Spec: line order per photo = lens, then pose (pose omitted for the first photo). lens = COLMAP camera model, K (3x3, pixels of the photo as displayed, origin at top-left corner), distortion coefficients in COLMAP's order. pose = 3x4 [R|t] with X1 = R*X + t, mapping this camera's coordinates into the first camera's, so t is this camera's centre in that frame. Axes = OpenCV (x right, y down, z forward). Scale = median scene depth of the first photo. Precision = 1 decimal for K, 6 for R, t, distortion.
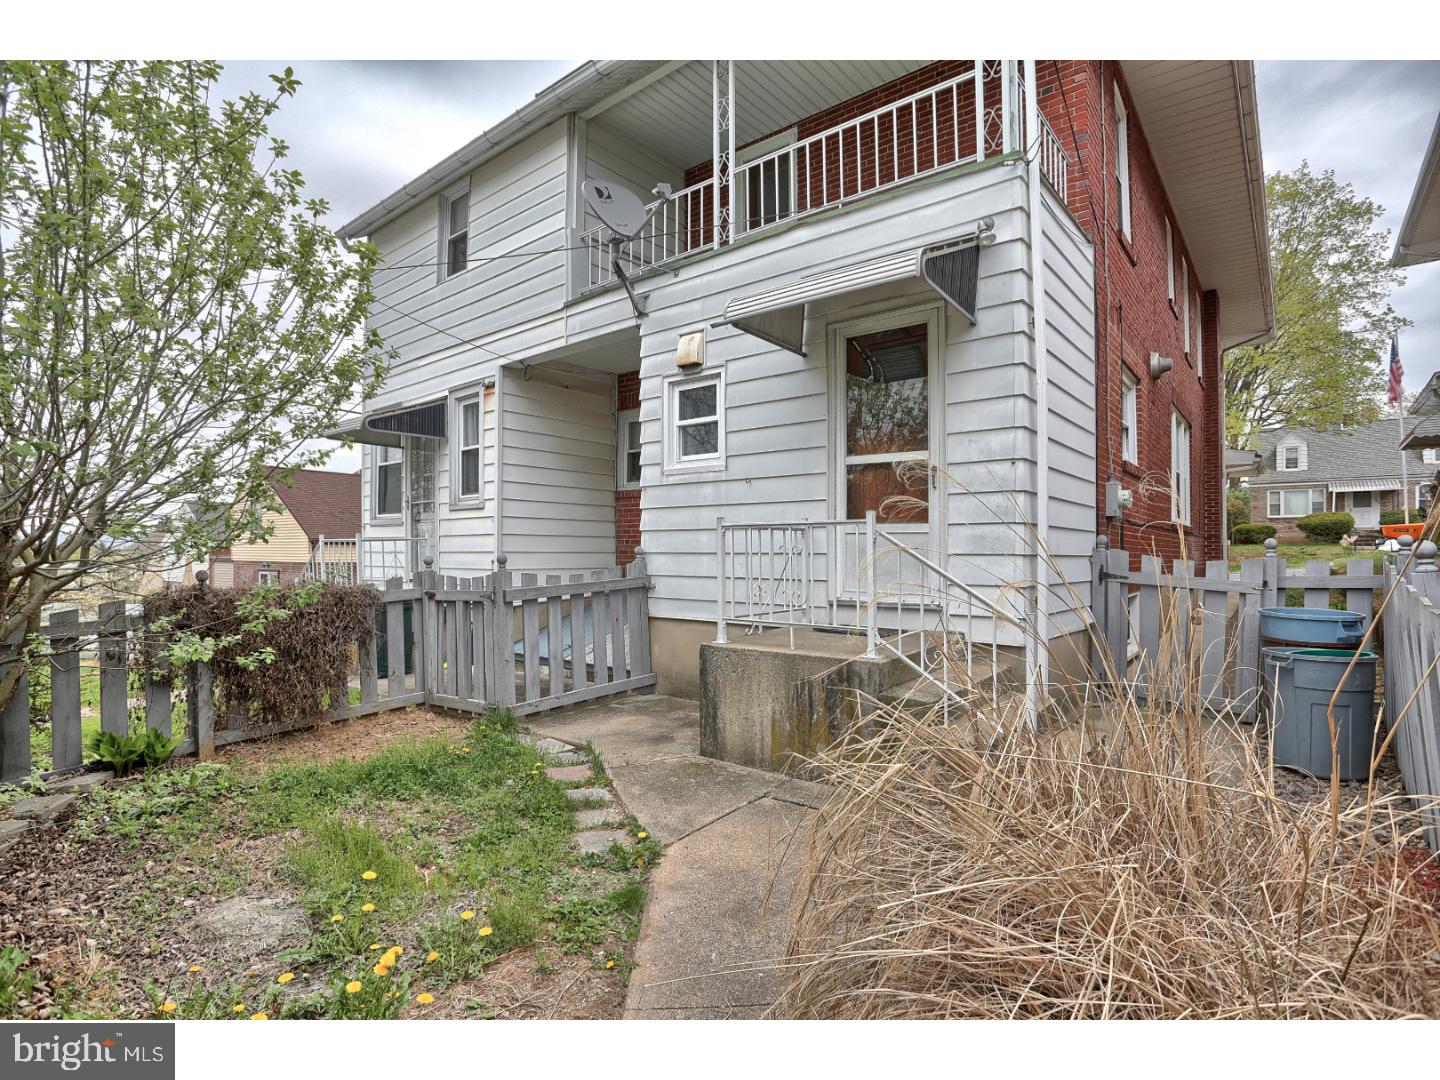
lens RADIAL K [[746.1, 0, 726.4], [0, 746.1, 519.5], [0, 0, 1]] dist [-0.054023, 0.022632]
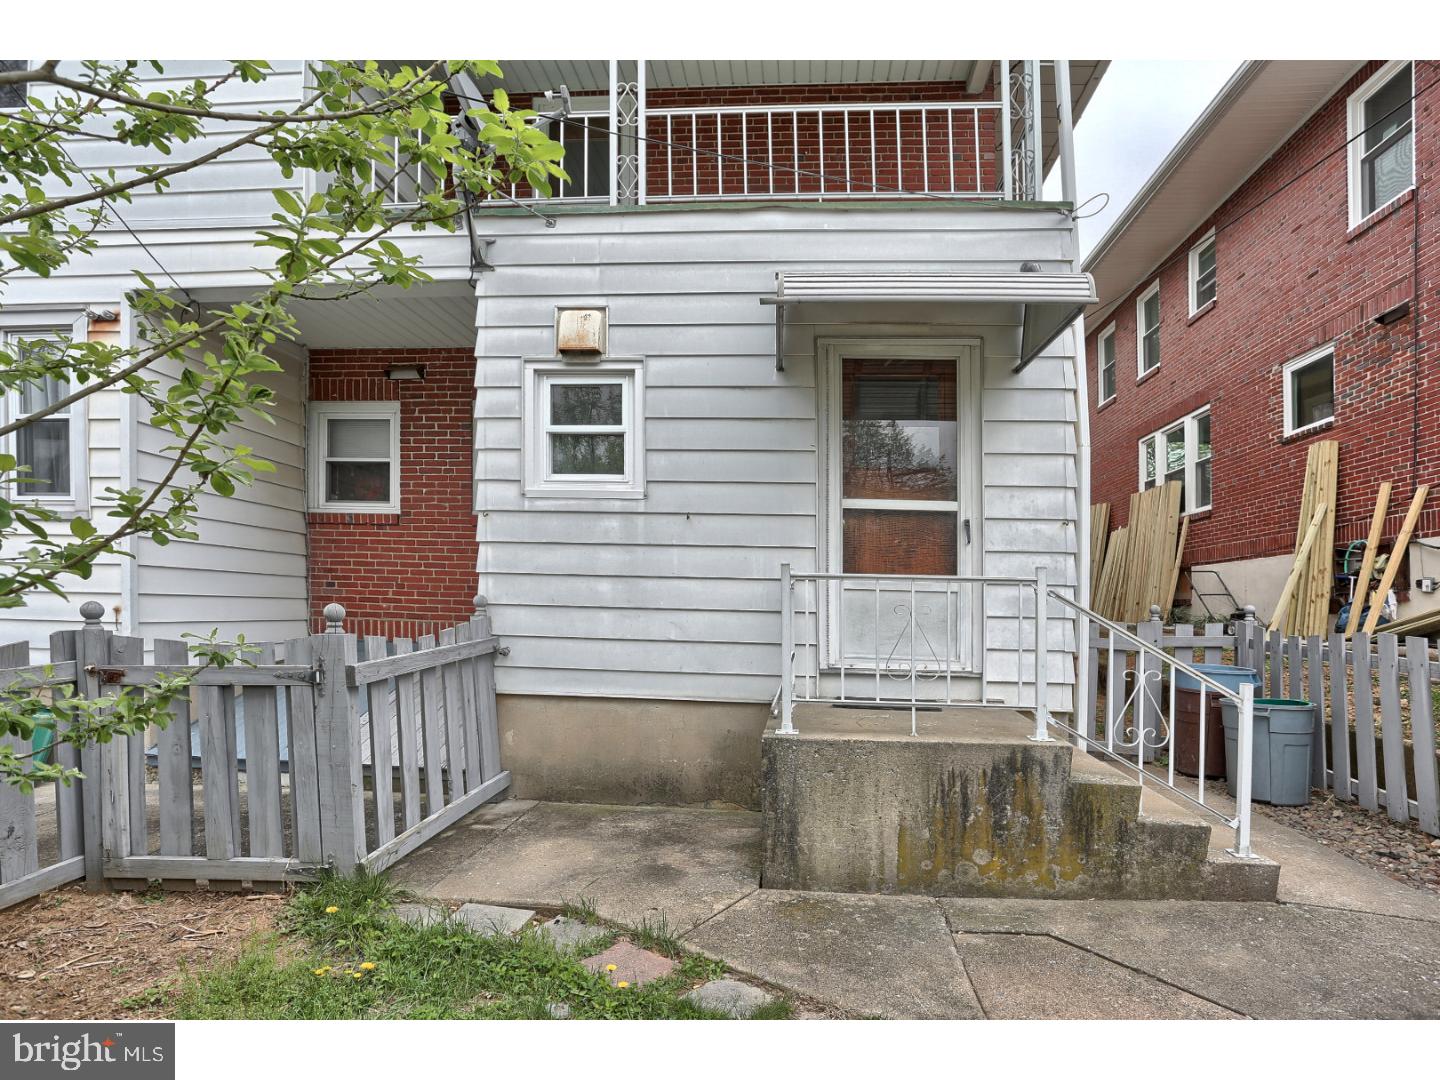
lens RADIAL K [[733.6, 0, 726.9], [0, 733.6, 594.9], [0, 0, 1]] dist [-0.048980, 0.024098]
pose [[0.811297, 0.025186, 0.584091, -0.410964], [-0.046257, 0.998705, 0.021186, 0.013161], [-0.582801, -0.044207, 0.811412, 0.379251]]
